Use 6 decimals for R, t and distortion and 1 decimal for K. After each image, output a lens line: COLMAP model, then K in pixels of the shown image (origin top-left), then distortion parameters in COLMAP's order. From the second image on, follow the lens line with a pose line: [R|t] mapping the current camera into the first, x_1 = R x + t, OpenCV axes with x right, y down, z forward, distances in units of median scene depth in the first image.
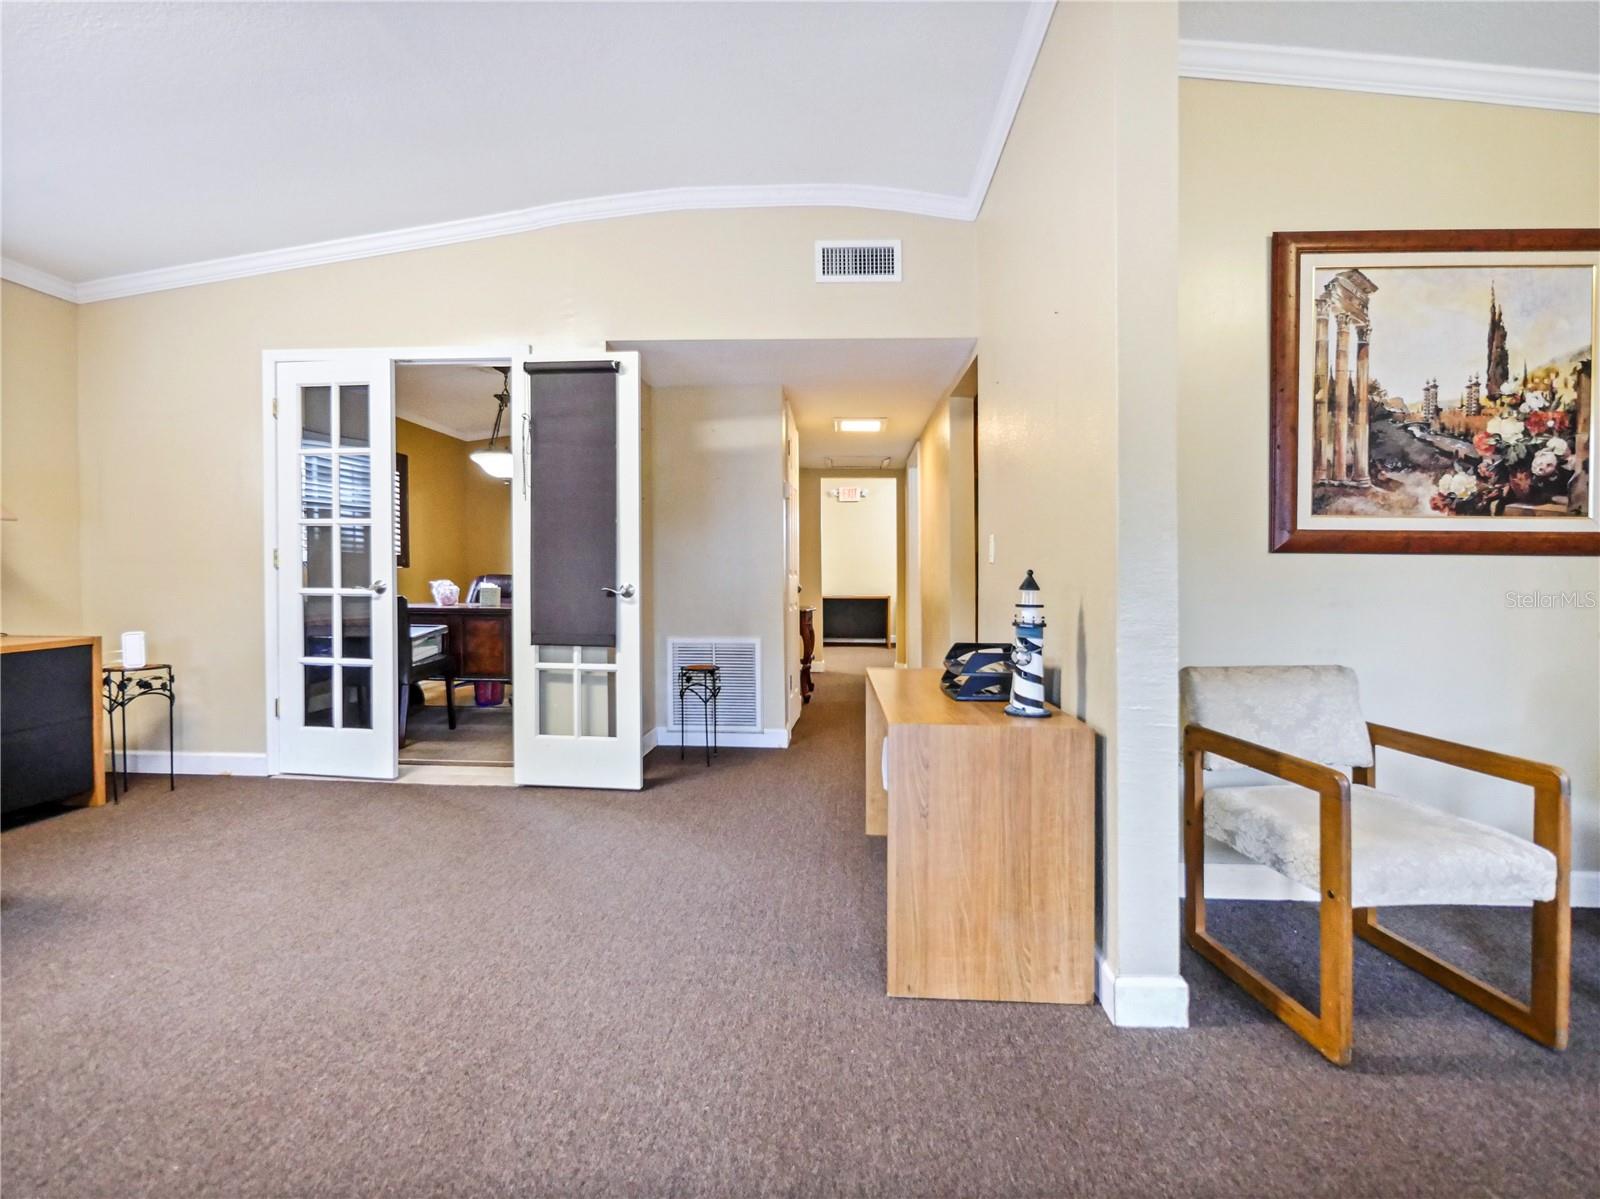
lens RADIAL K [[700.0, 0, 801.4], [0, 700.0, 593.1], [0, 0, 1]] dist [-0.007856, -0.000128]
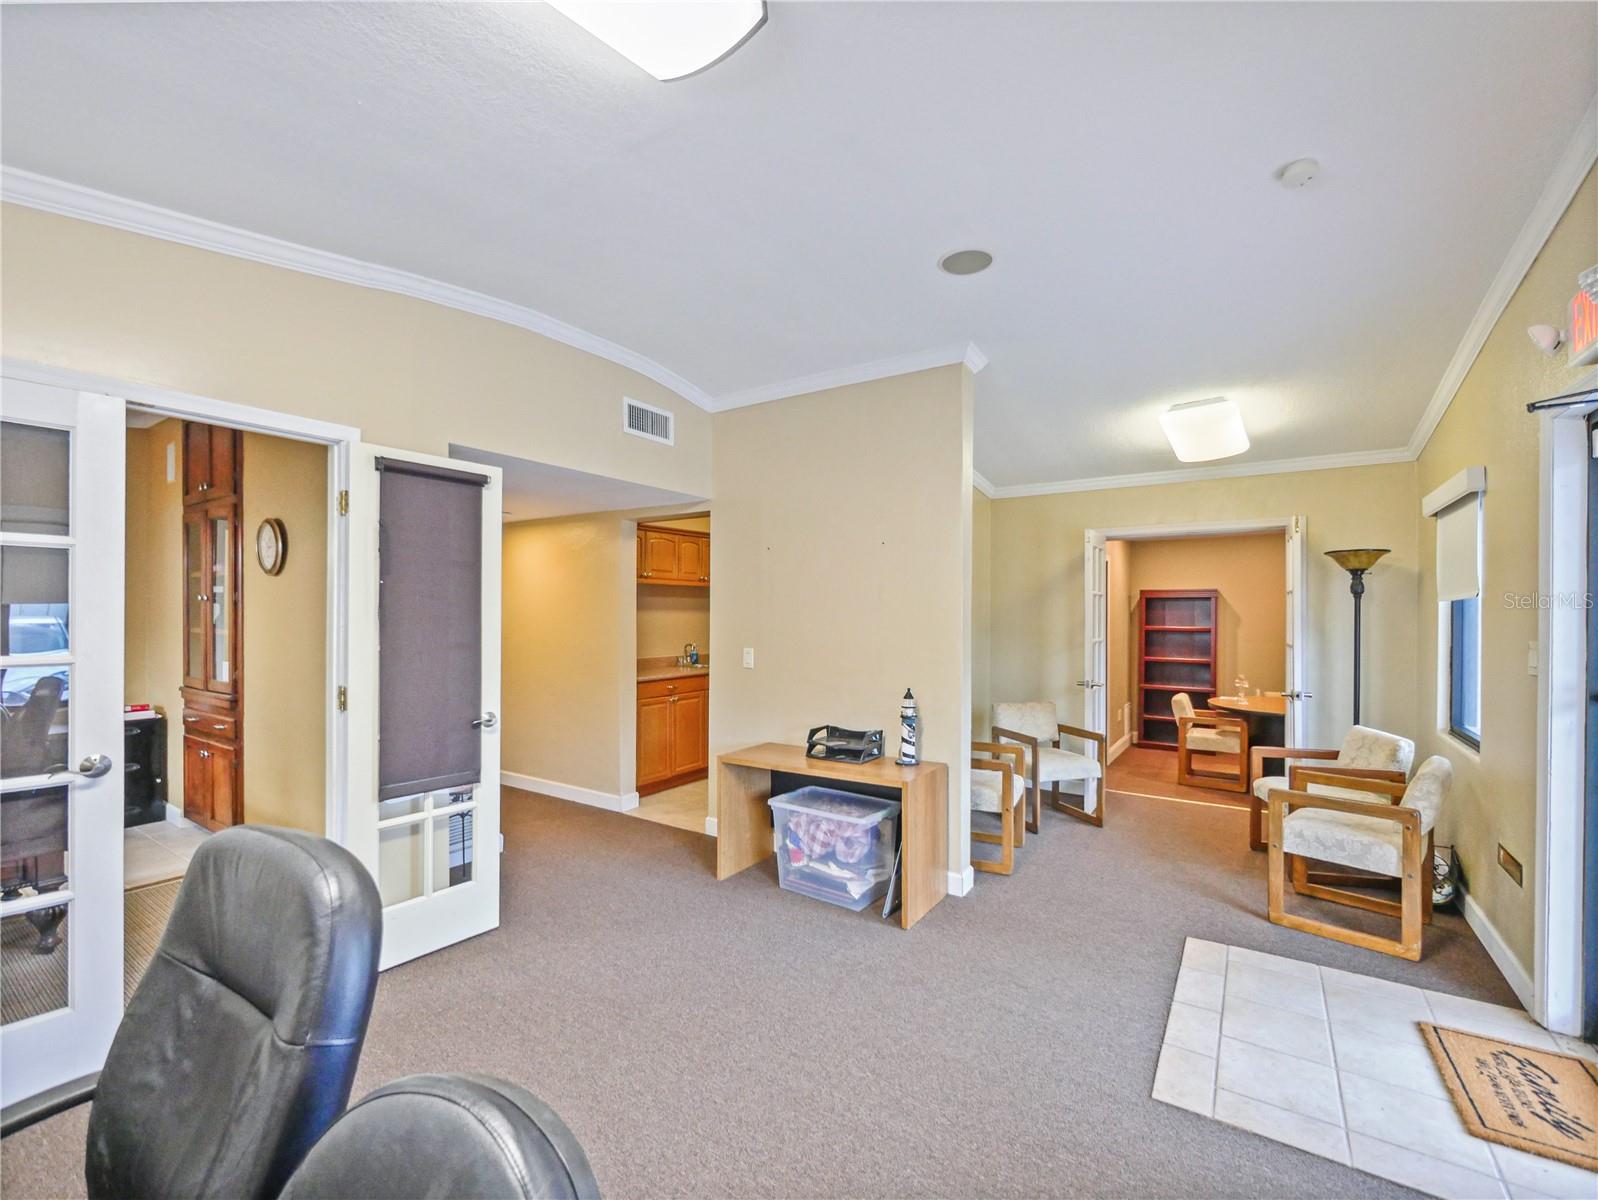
lens RADIAL K [[691.7, 0, 804.6], [0, 691.7, 619.9], [0, 0, 1]] dist [-0.009402, 0.000991]
pose [[0.495439, -0.011102, 0.868572, -0.839660], [0.013787, 0.999893, 0.004917, -0.134710], [-0.868533, 0.009539, 0.495539, 0.174778]]
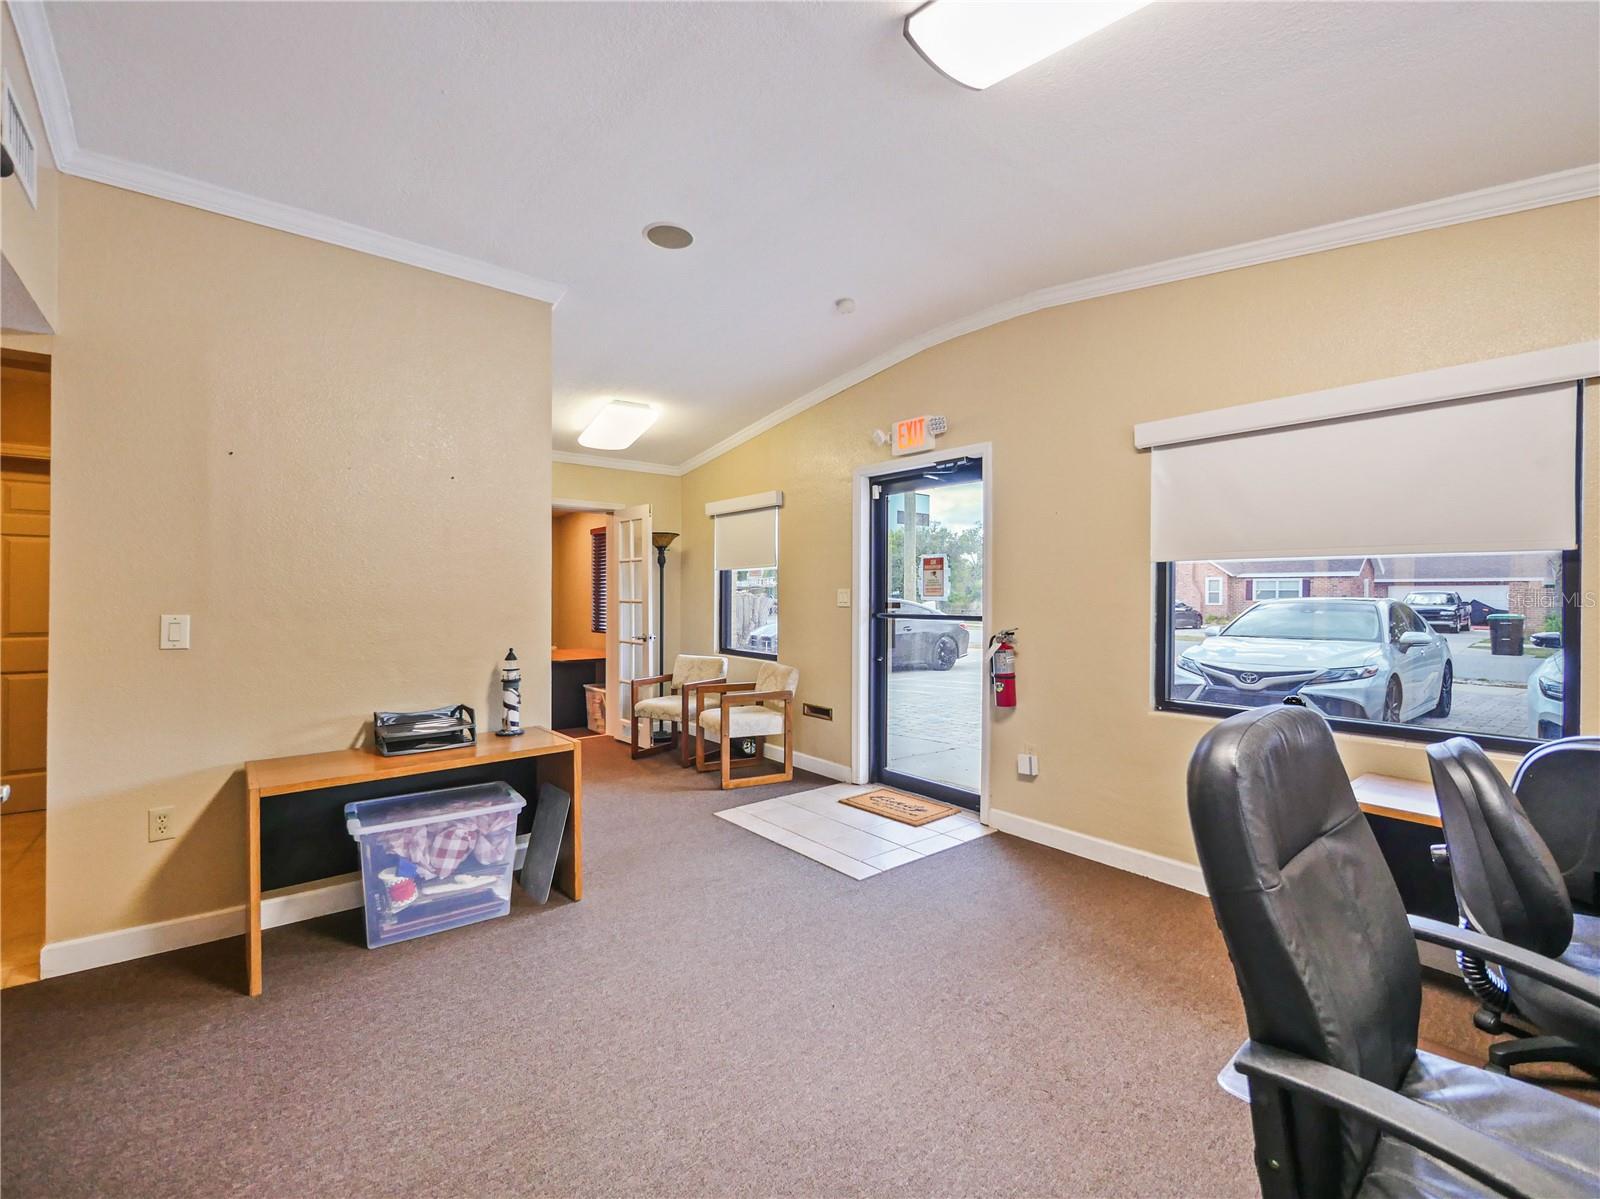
lens RADIAL K [[700.0, 0, 797.7], [0, 700.0, 592.4], [0, 0, 1]] dist [-0.007856, -0.000128]
pose [[-0.691573, -0.005731, 0.722284, -0.790823], [0.003692, 0.999927, 0.011470, -0.106671], [-0.722297, 0.010599, -0.691502, 0.957649]]
